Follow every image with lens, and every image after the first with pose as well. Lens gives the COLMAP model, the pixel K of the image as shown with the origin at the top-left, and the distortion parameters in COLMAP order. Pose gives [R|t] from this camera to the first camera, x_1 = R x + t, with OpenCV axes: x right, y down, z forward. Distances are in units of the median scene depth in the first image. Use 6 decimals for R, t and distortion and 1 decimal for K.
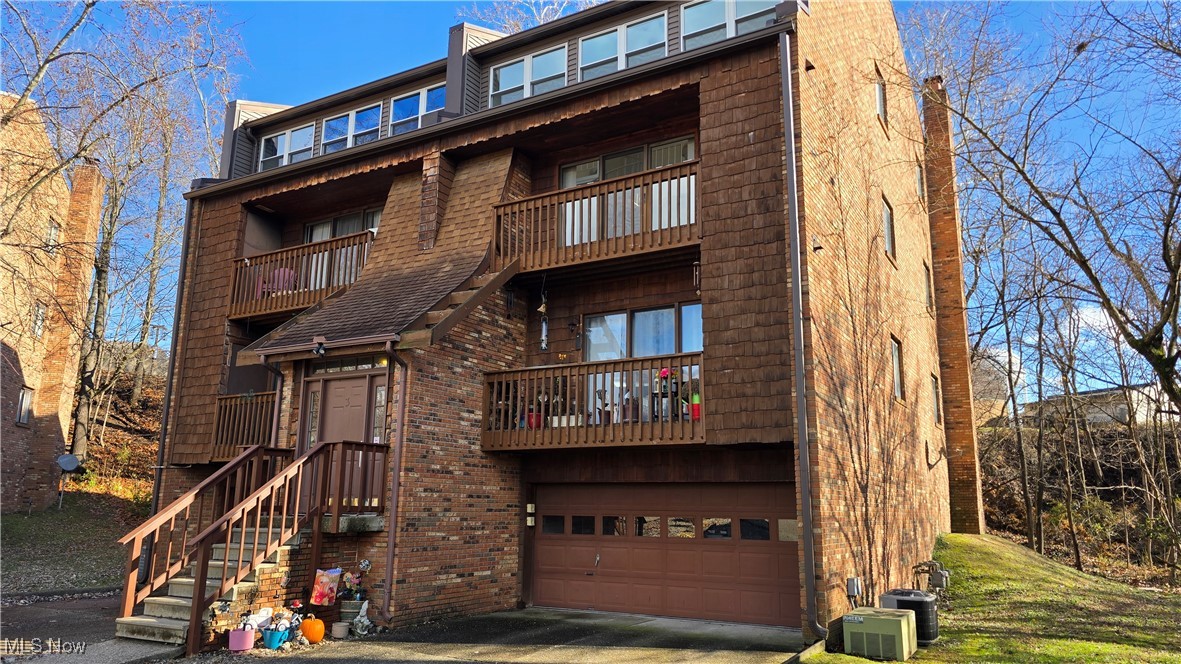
lens RADIAL K [[786.5, 0, 594.7], [0, 786.5, 337.8], [0, 0, 1]] dist [0.059327, -0.054791]
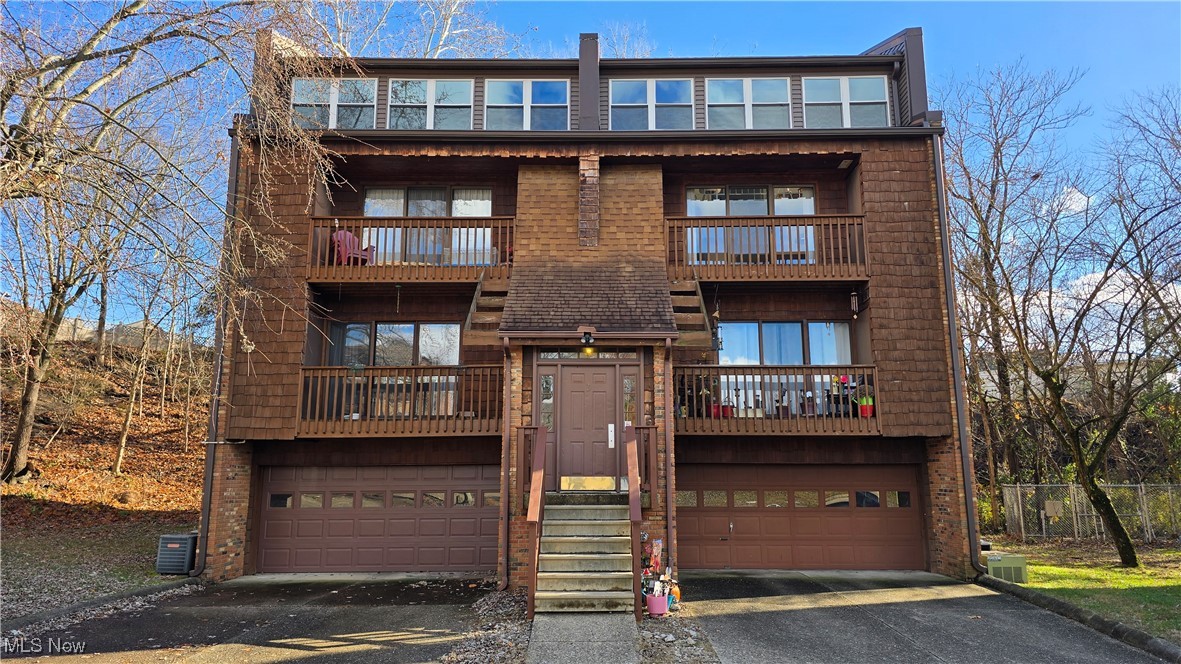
lens RADIAL K [[786.5, 0, 580.5], [0, 786.5, 329.1], [0, 0, 1]] dist [0.059327, -0.054791]
pose [[0.878291, 0.080834, 0.471244, -0.810774], [-0.091012, 0.995849, -0.001194, 0.003910], [-0.469385, -0.041840, 0.882002, 0.064139]]
